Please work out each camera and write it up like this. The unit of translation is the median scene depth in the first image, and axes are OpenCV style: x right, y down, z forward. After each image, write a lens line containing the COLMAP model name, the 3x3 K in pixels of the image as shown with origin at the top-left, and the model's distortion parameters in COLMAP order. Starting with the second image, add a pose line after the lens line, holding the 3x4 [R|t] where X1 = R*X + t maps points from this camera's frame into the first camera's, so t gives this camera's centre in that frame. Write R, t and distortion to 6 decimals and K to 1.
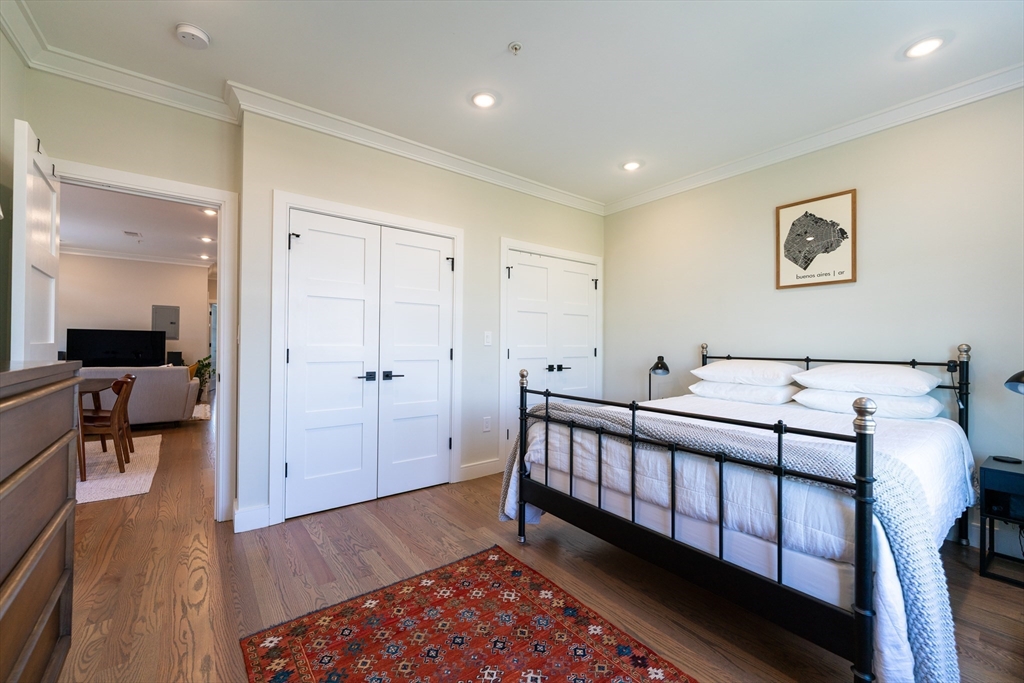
lens RADIAL K [[408.2, 0, 510.5], [0, 408.2, 343.6], [0, 0, 1]] dist [-0.000398, -0.000162]
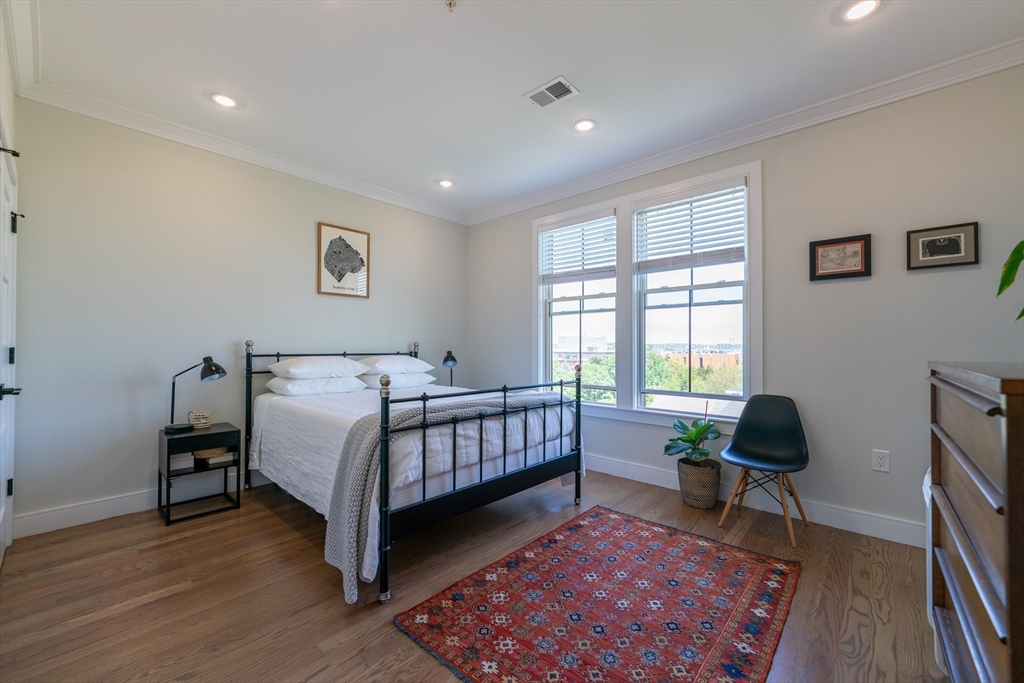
lens RADIAL K [[408.2, 0, 510.5], [0, 408.2, 343.6], [0, 0, 1]] dist [-0.000398, -0.000162]
pose [[-0.172191, -0.003247, 0.985058, -0.877993], [-0.009020, 0.999958, 0.001719, -0.000054], [-0.985022, -0.008589, -0.172213, 1.027195]]
